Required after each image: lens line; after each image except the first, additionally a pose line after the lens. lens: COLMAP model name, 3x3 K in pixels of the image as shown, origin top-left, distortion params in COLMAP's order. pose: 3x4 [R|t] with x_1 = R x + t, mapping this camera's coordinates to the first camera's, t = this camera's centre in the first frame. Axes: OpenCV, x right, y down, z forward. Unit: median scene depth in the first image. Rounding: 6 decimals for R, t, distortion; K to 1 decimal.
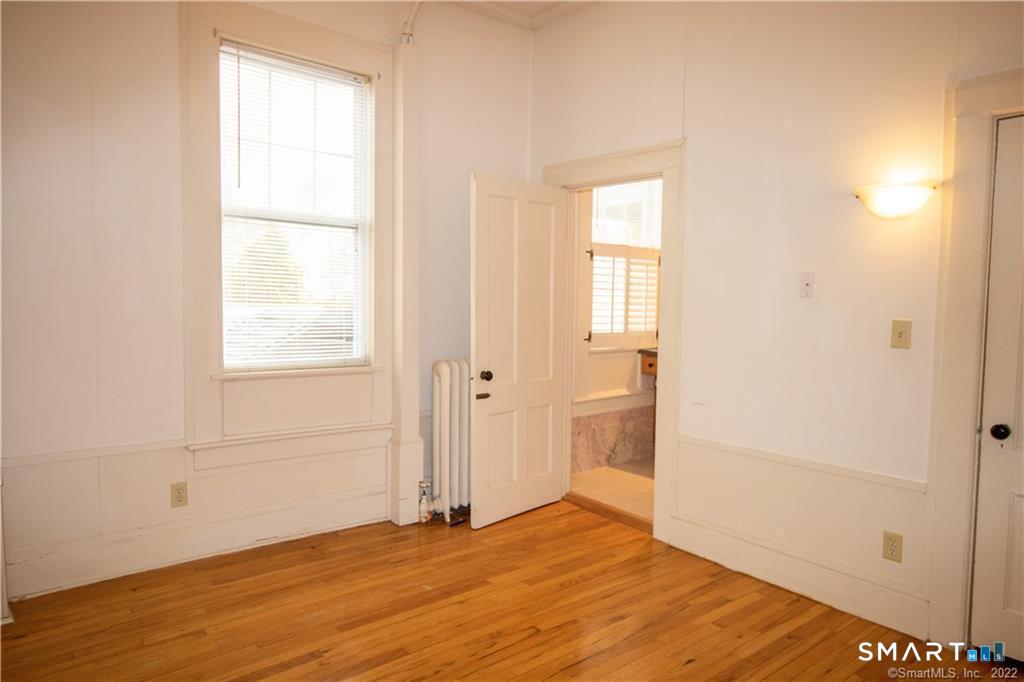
lens RADIAL K [[647.3, 0, 509.4], [0, 647.3, 336.8], [0, 0, 1]] dist [-0.001715, -0.004629]
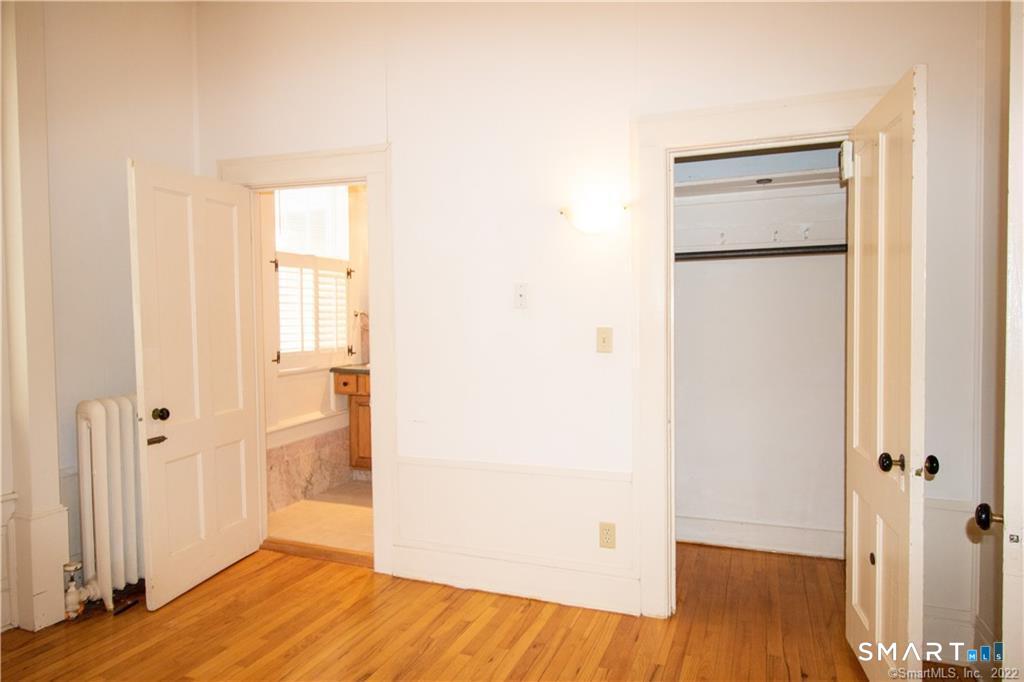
lens RADIAL K [[647.3, 0, 509.4], [0, 647.3, 336.8], [0, 0, 1]] dist [-0.001715, -0.004629]
pose [[0.863994, -0.040522, 0.501869, -0.058066], [0.051365, 0.998650, -0.007794, -0.006207], [-0.500876, 0.032512, 0.864908, 0.092012]]
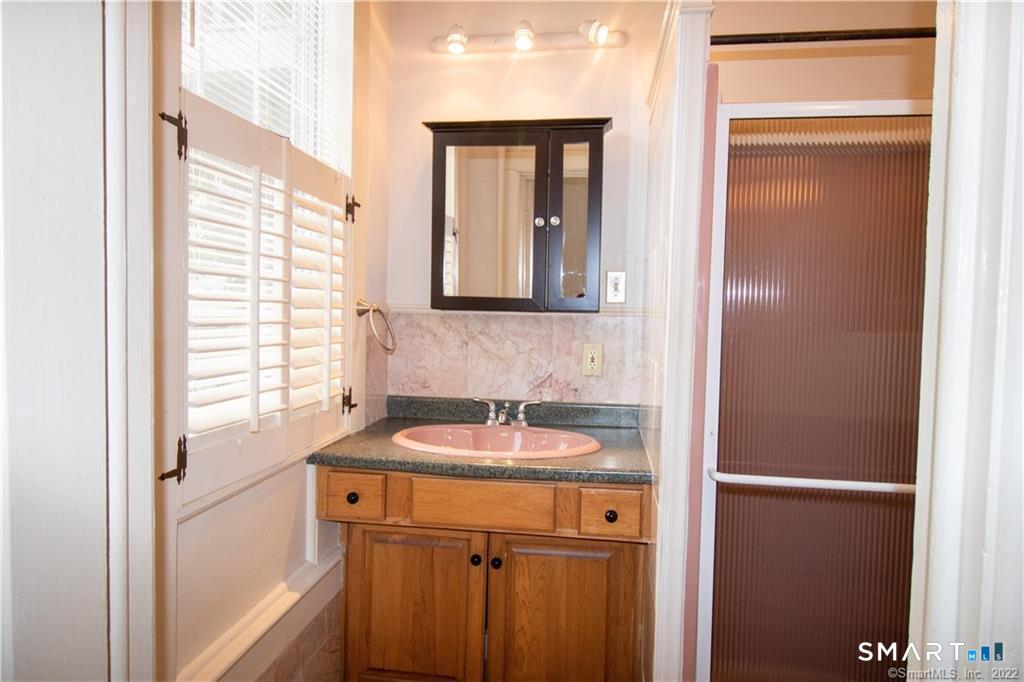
lens RADIAL K [[647.3, 0, 509.4], [0, 647.3, 336.8], [0, 0, 1]] dist [-0.001715, -0.004629]
pose [[0.733347, -0.027488, 0.679299, 0.059308], [0.026905, 0.999573, 0.011402, -0.060003], [-0.679322, 0.009915, 0.733773, 0.909986]]
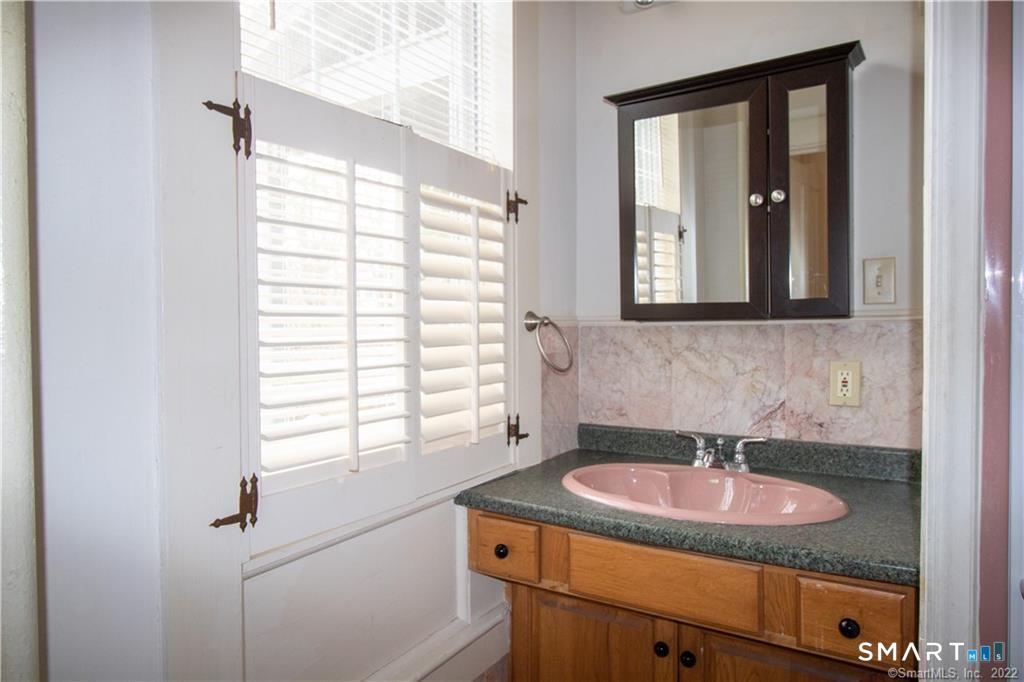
lens RADIAL K [[647.3, 0, 509.4], [0, 647.3, 336.8], [0, 0, 1]] dist [-0.001715, -0.004629]
pose [[0.949568, -0.030278, 0.312097, 0.177918], [0.041278, 0.998735, -0.028700, -0.057750], [-0.310833, 0.040135, 0.949617, 0.957368]]
